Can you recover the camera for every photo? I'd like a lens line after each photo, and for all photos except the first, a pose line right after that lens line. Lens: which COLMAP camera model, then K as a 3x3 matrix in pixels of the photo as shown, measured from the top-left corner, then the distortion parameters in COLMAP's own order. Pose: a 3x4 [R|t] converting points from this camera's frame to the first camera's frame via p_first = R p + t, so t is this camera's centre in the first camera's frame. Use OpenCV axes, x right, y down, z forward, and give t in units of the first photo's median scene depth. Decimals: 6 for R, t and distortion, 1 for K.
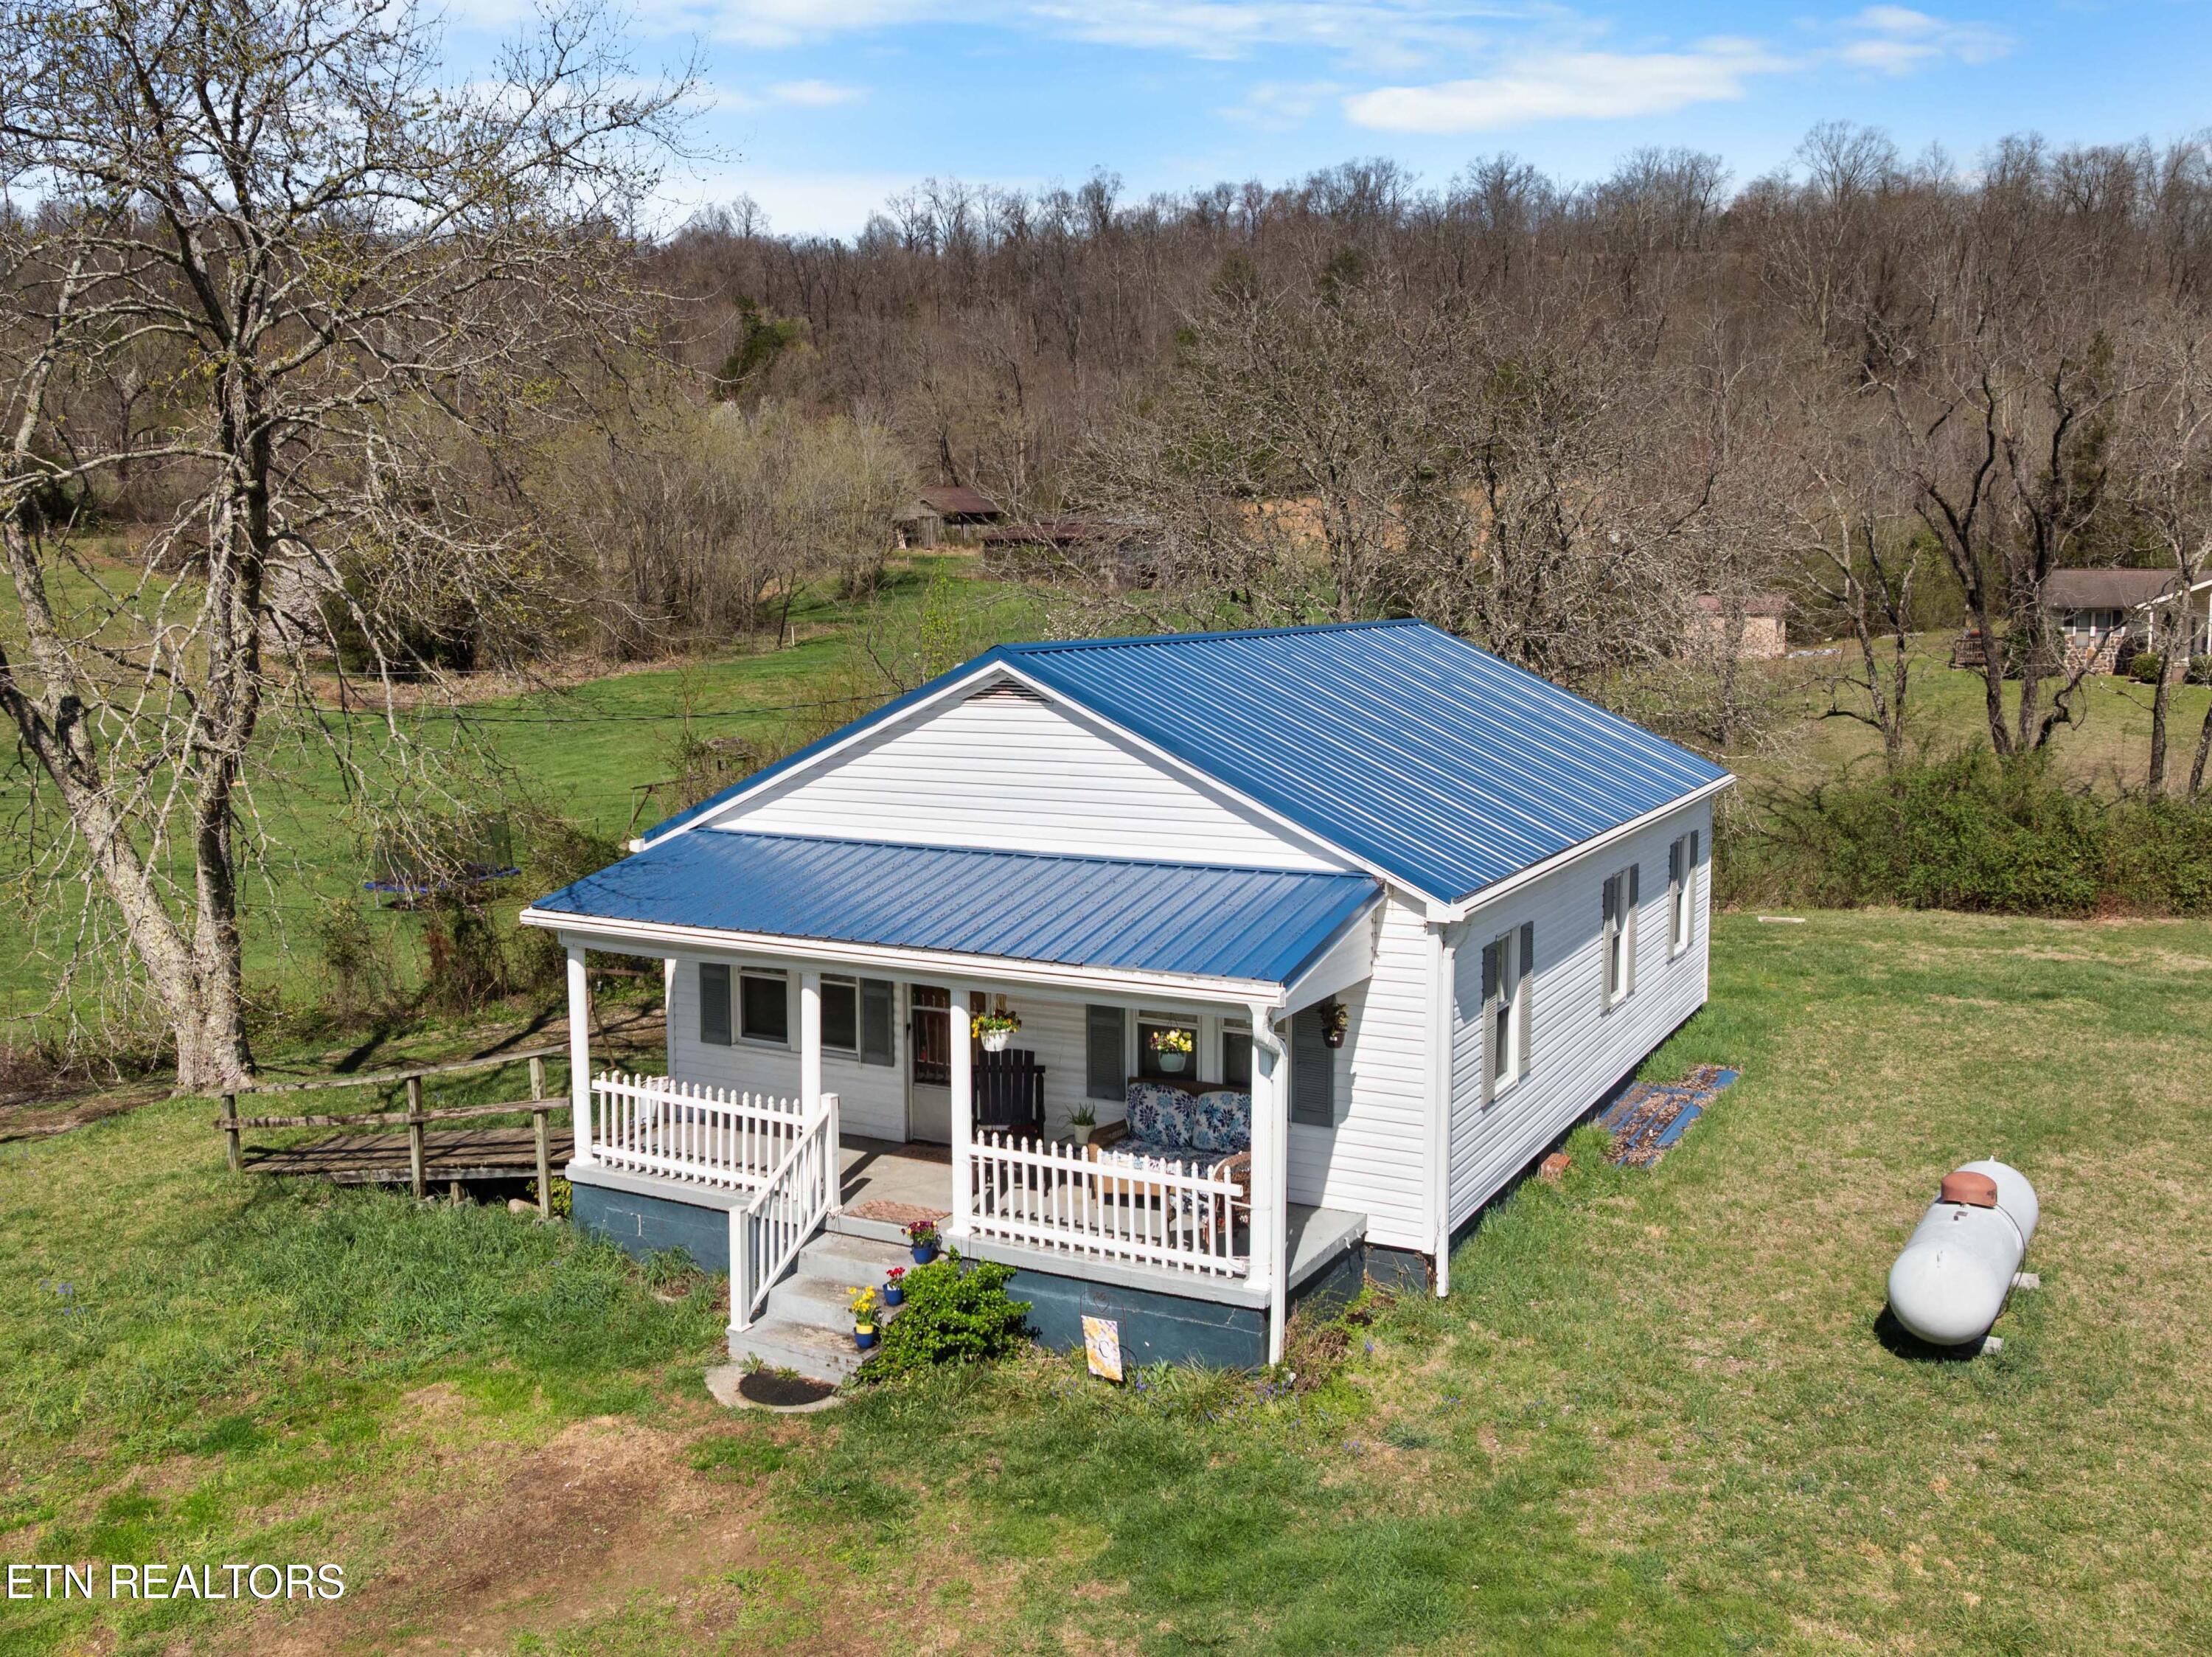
lens RADIAL K [[2012.5, 0, 1026.6], [0, 2012.5, 821.1], [0, 0, 1]] dist [-0.028513, -0.006230]
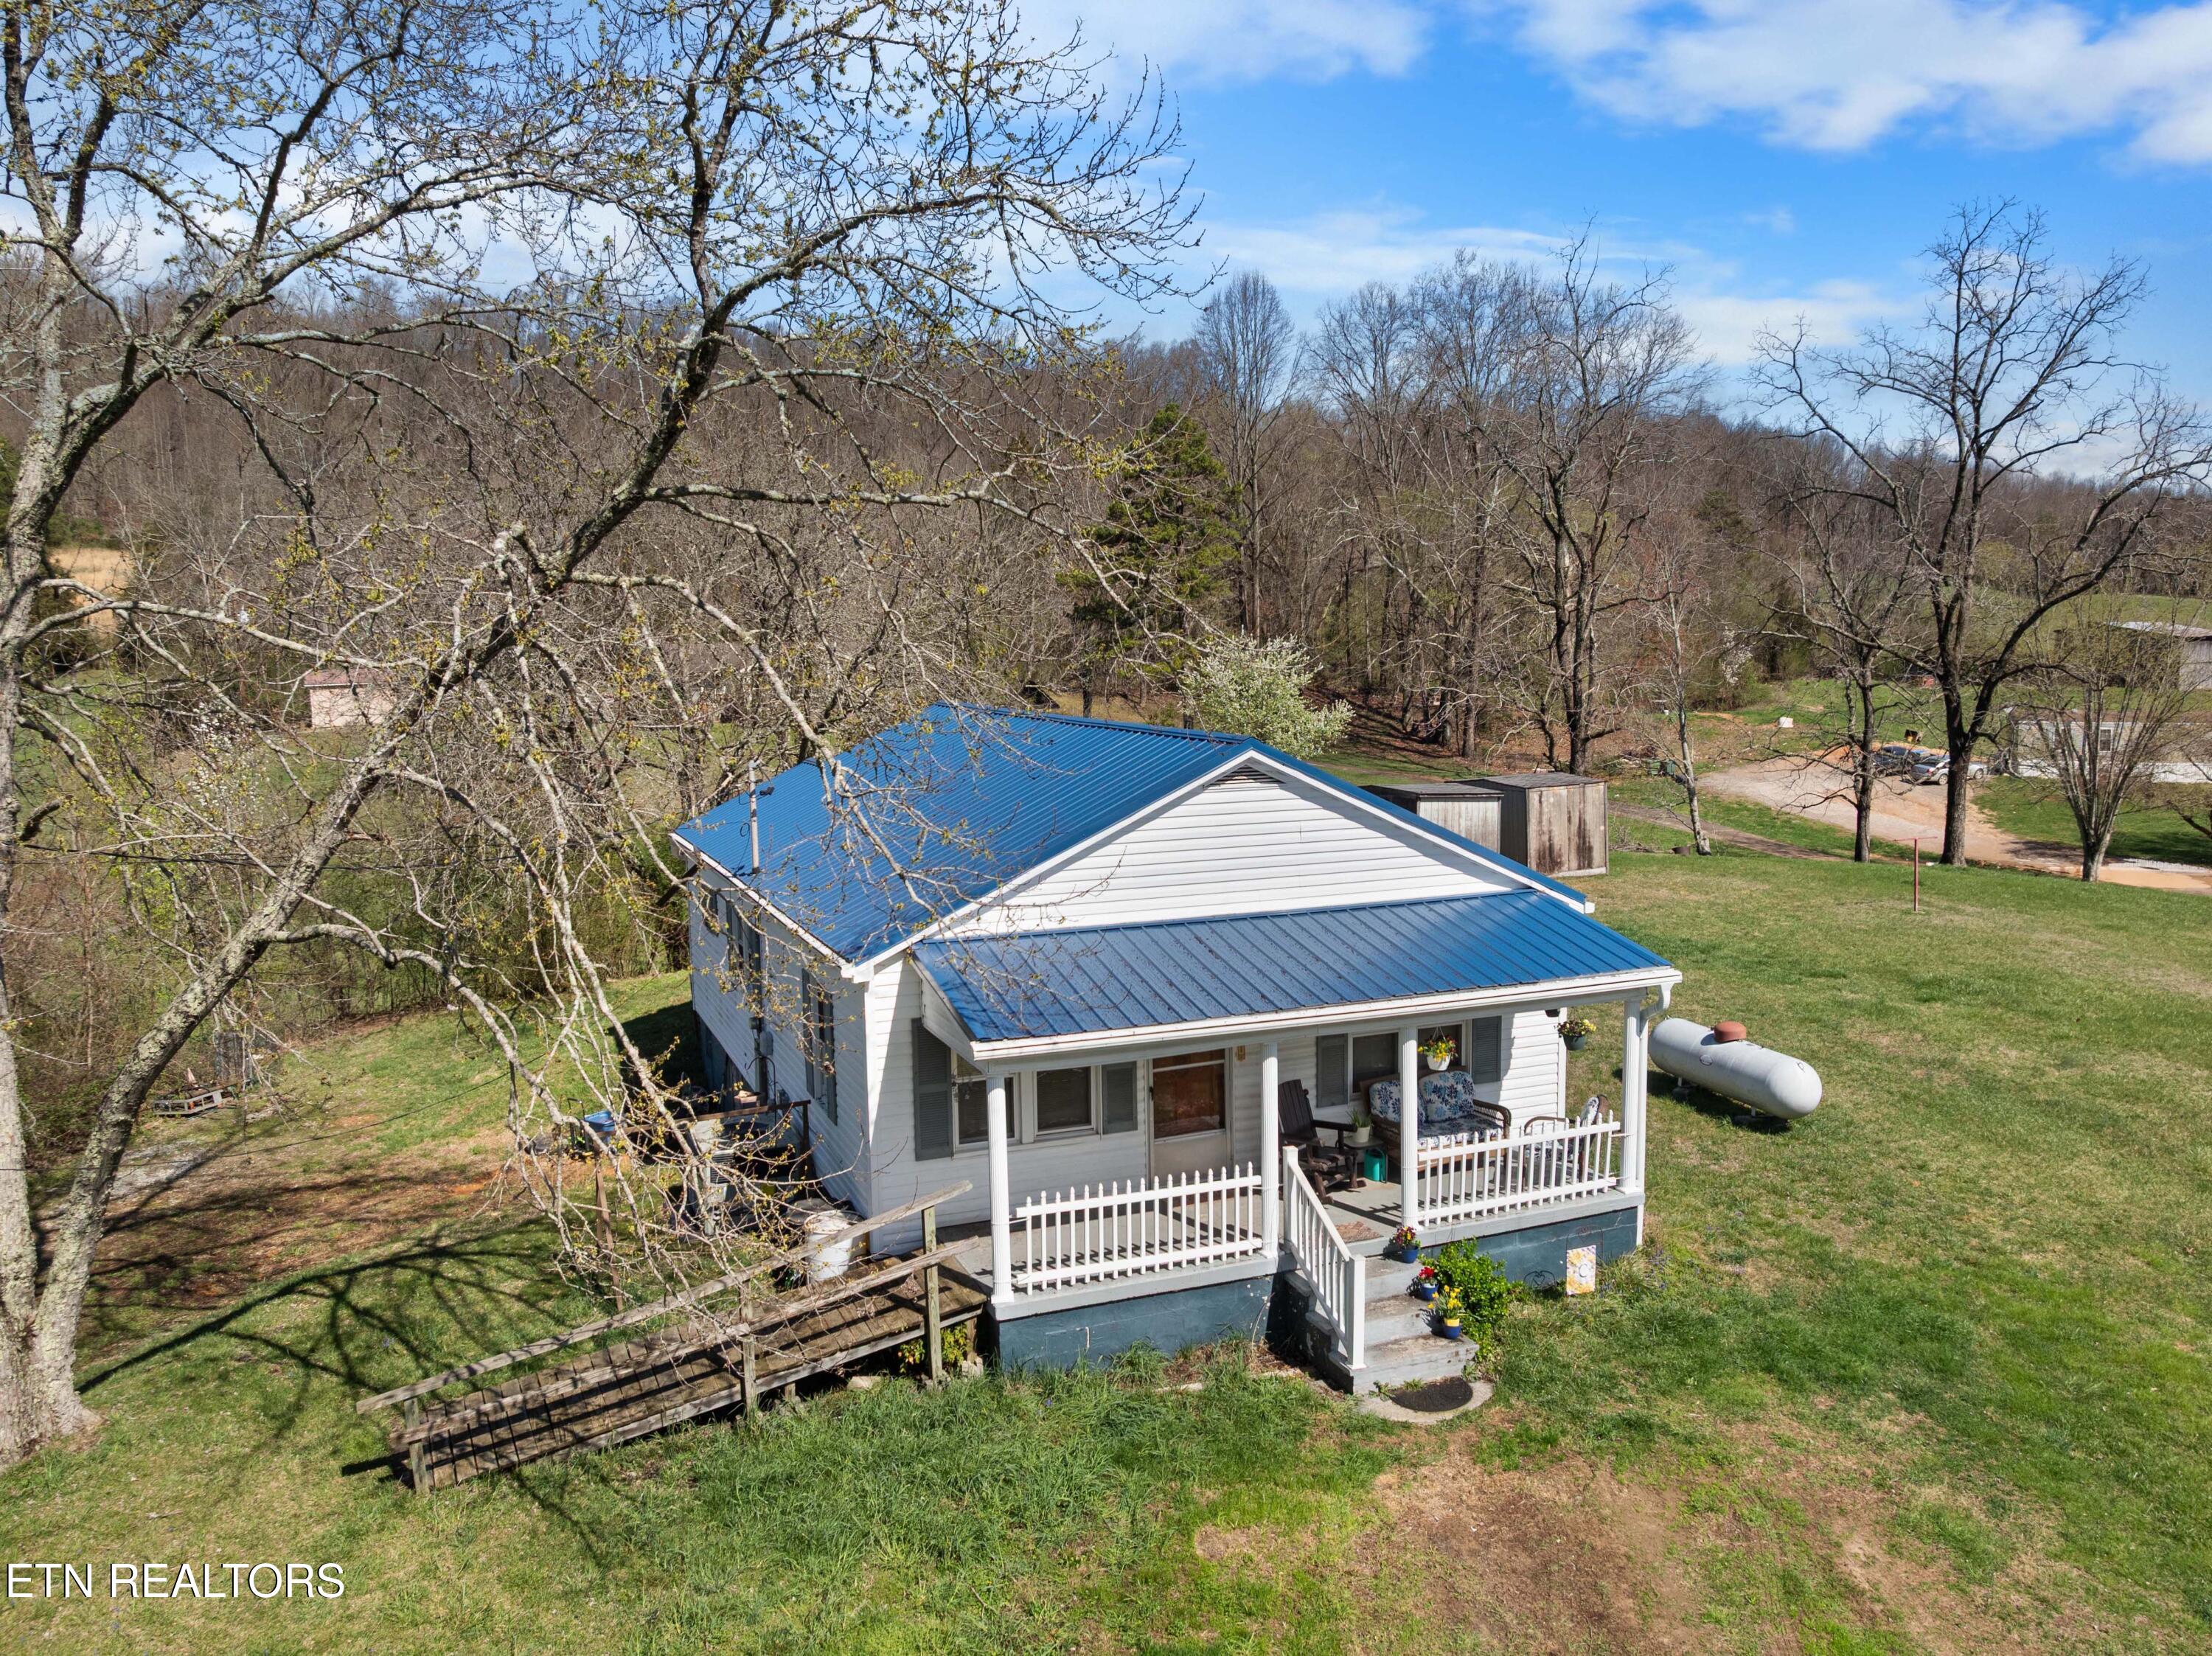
lens RADIAL K [[1695.0, 0, 1191.4], [0, 1695.0, 825.1], [0, 0, 1]] dist [-0.034925, -0.006491]
pose [[0.594473, -0.090236, 0.799036, -0.895769], [0.101807, 0.994133, 0.036526, -0.084072], [-0.797645, 0.059633, 0.600173, 0.491572]]
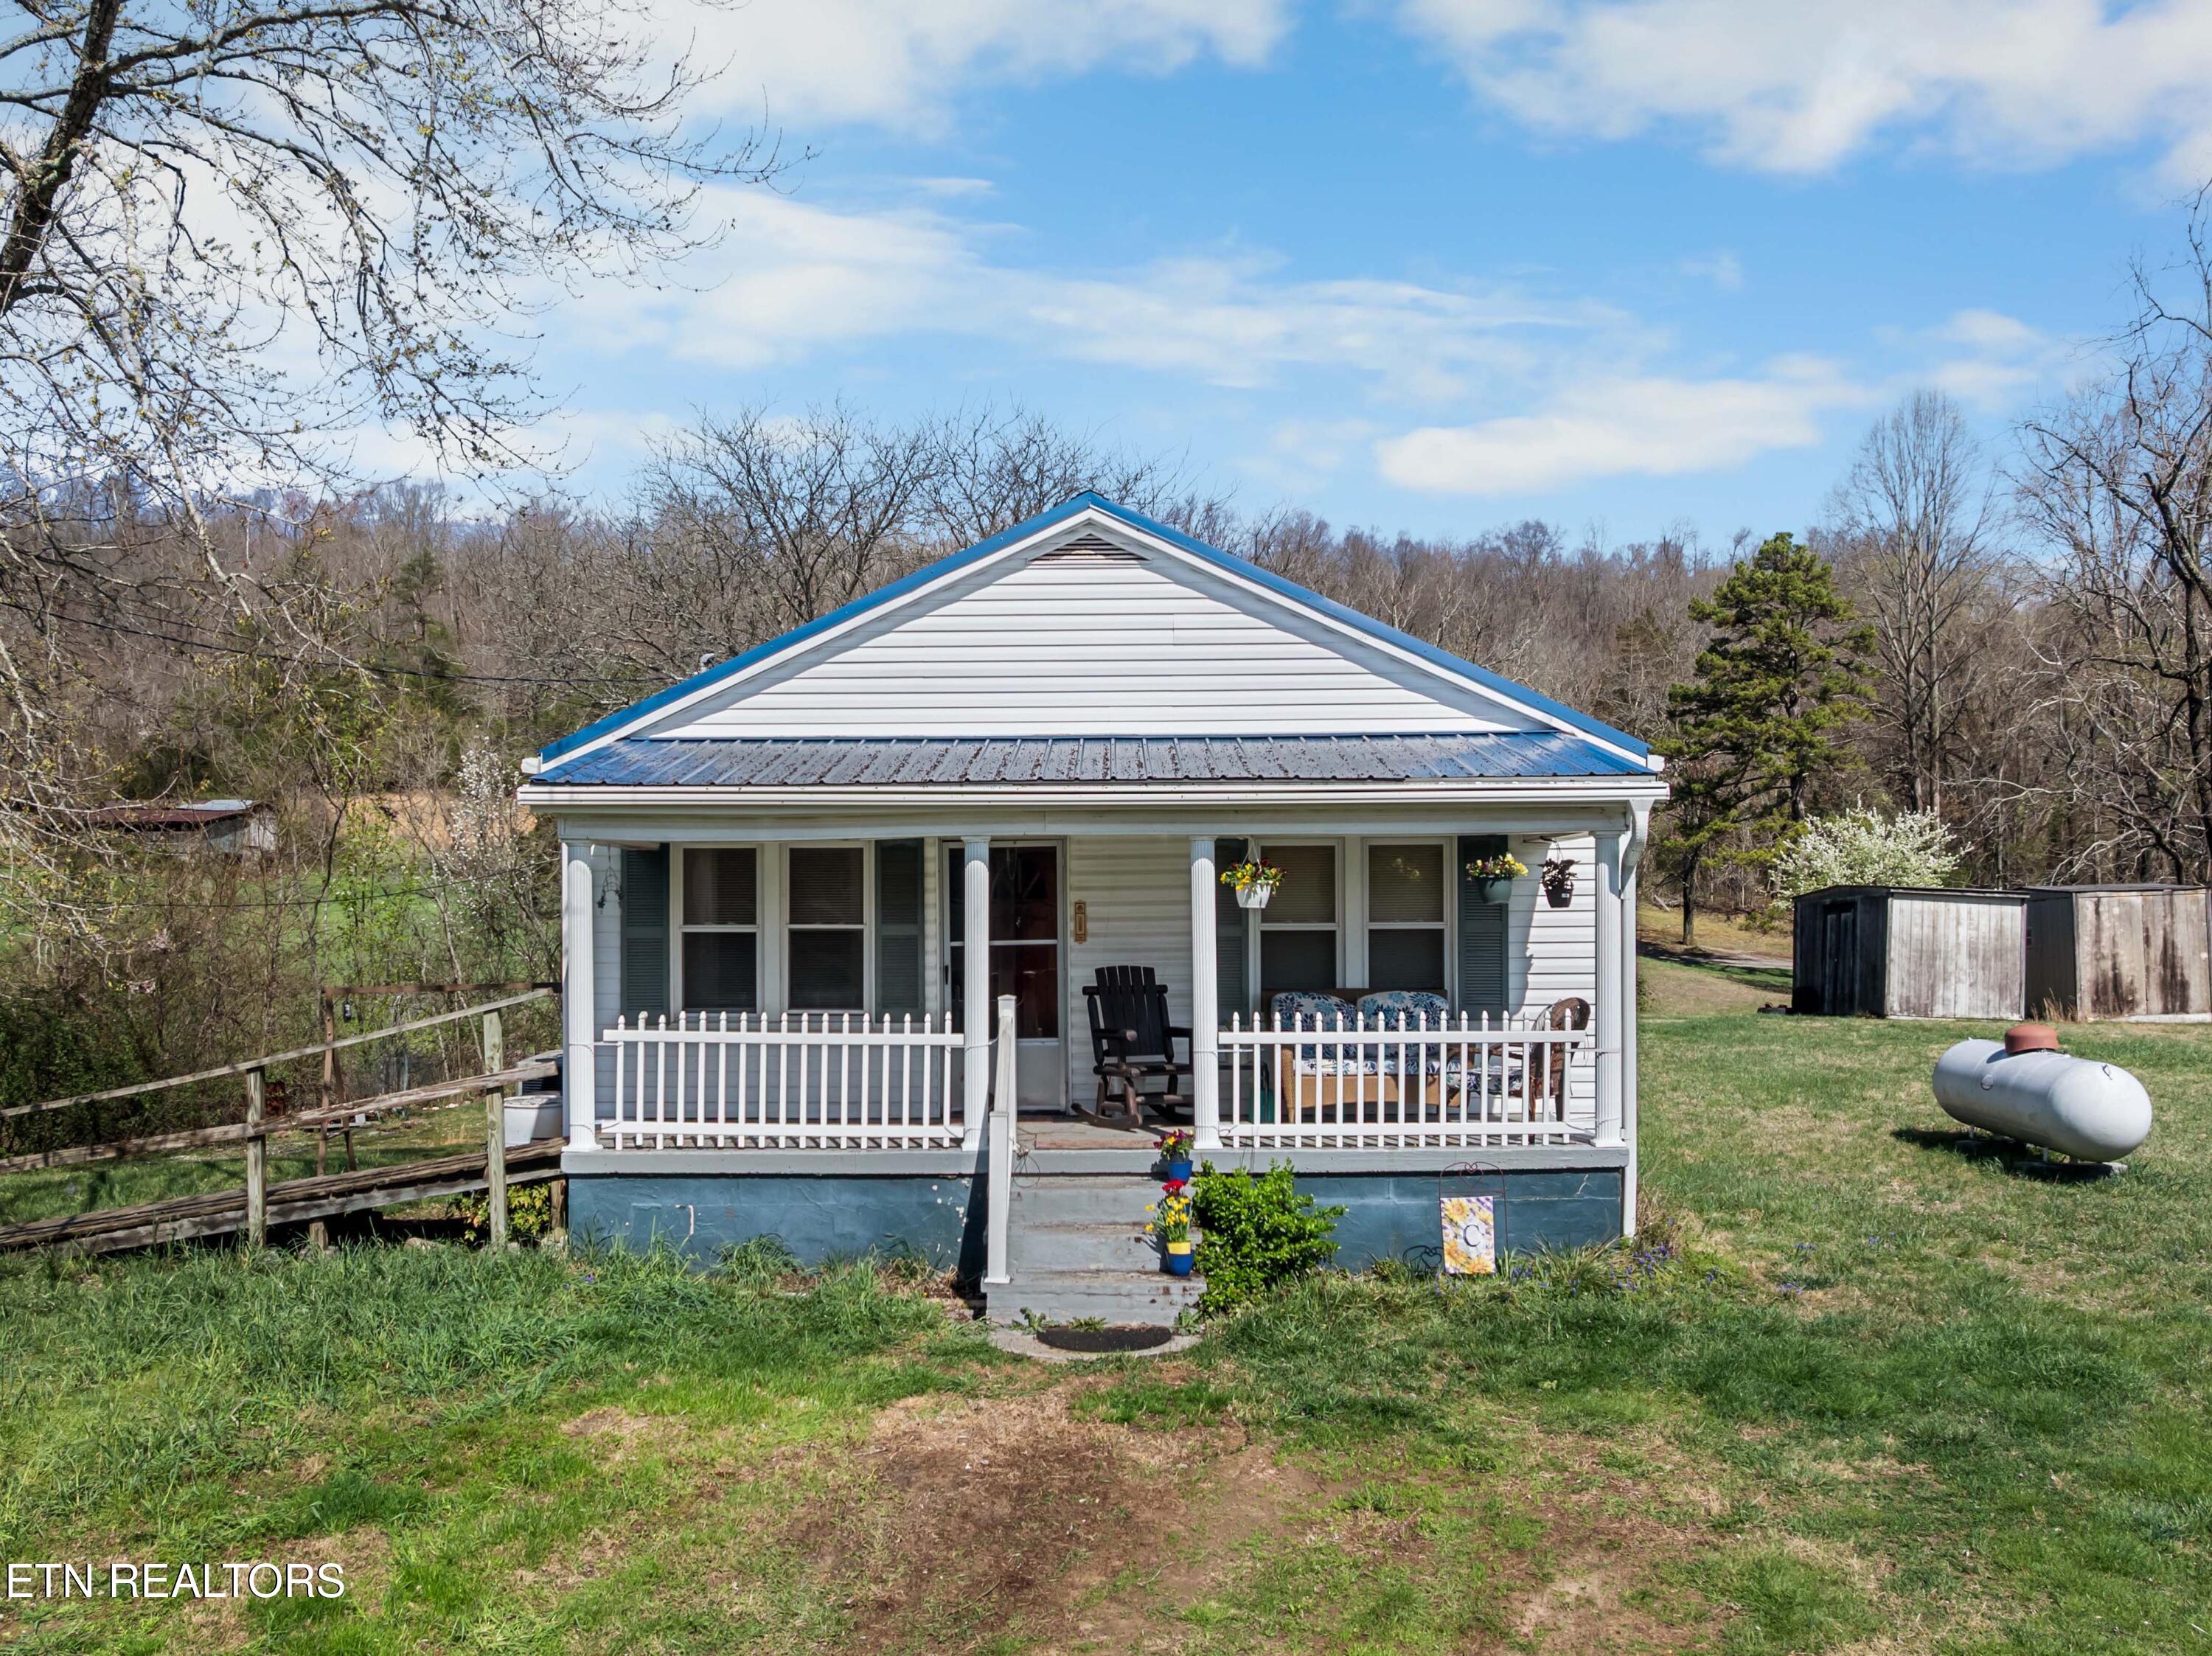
lens RADIAL K [[1955.8, 0, 1075.8], [0, 1955.8, 896.4], [0, 0, 1]] dist [-0.039659, 0.000207]
pose [[0.872779, 0.003597, 0.488102, -0.461759], [0.057655, 0.992213, -0.110406, 0.189851], [-0.484699, 0.124502, 0.865775, 0.341435]]
